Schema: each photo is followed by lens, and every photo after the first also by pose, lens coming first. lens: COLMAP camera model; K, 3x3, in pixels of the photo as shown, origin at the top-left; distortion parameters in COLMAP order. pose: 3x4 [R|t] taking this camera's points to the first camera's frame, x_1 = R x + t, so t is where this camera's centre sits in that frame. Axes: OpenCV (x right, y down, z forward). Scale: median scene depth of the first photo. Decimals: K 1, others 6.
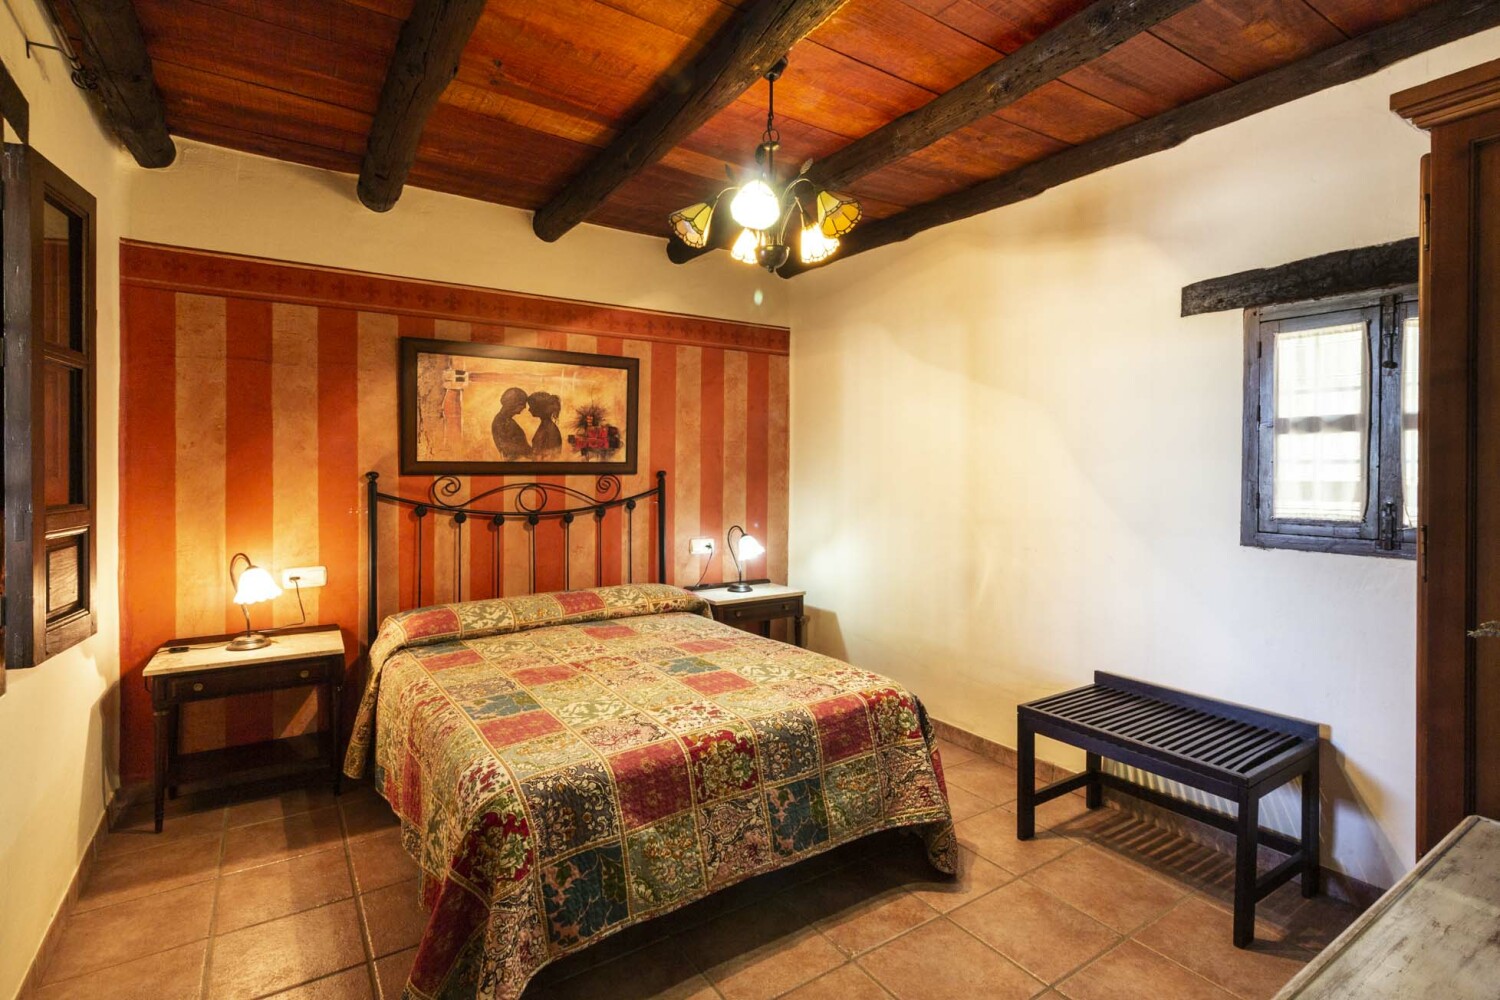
lens RADIAL K [[746.5, 0, 774.8], [0, 746.5, 460.6], [0, 0, 1]] dist [0.000655, 0.000789]
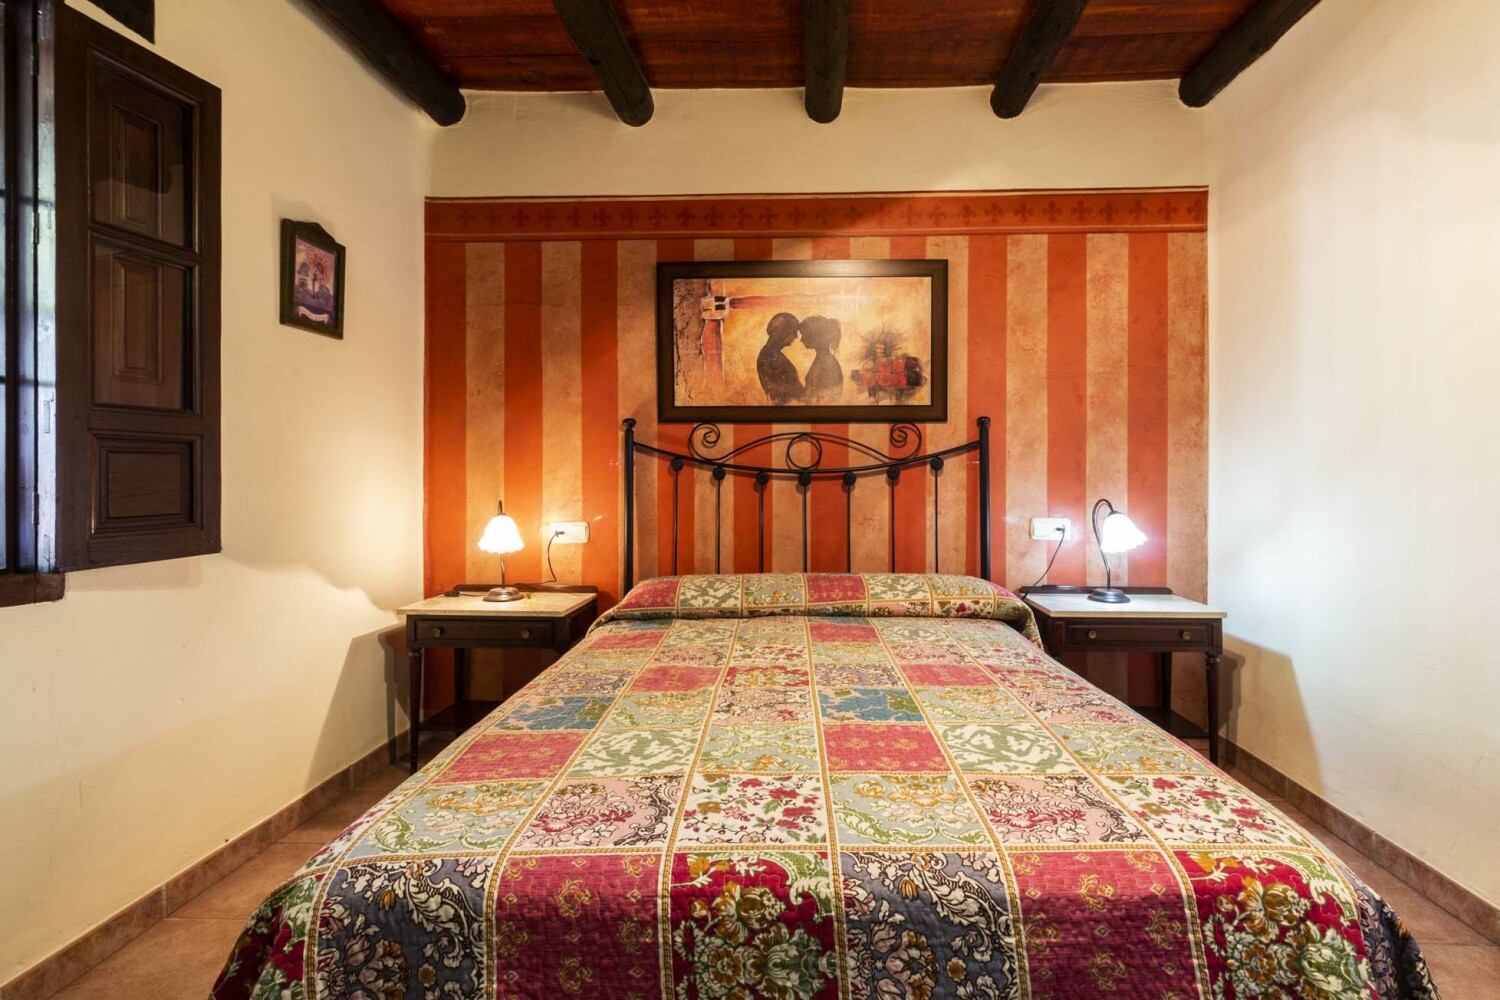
lens RADIAL K [[746.5, 0, 774.8], [0, 746.5, 460.6], [0, 0, 1]] dist [0.000655, 0.000789]
pose [[0.810559, -0.007539, -0.585609, 0.118773], [0.001643, 0.999942, -0.010598, 0.074208], [0.585655, 0.007628, 0.810525, 0.380712]]
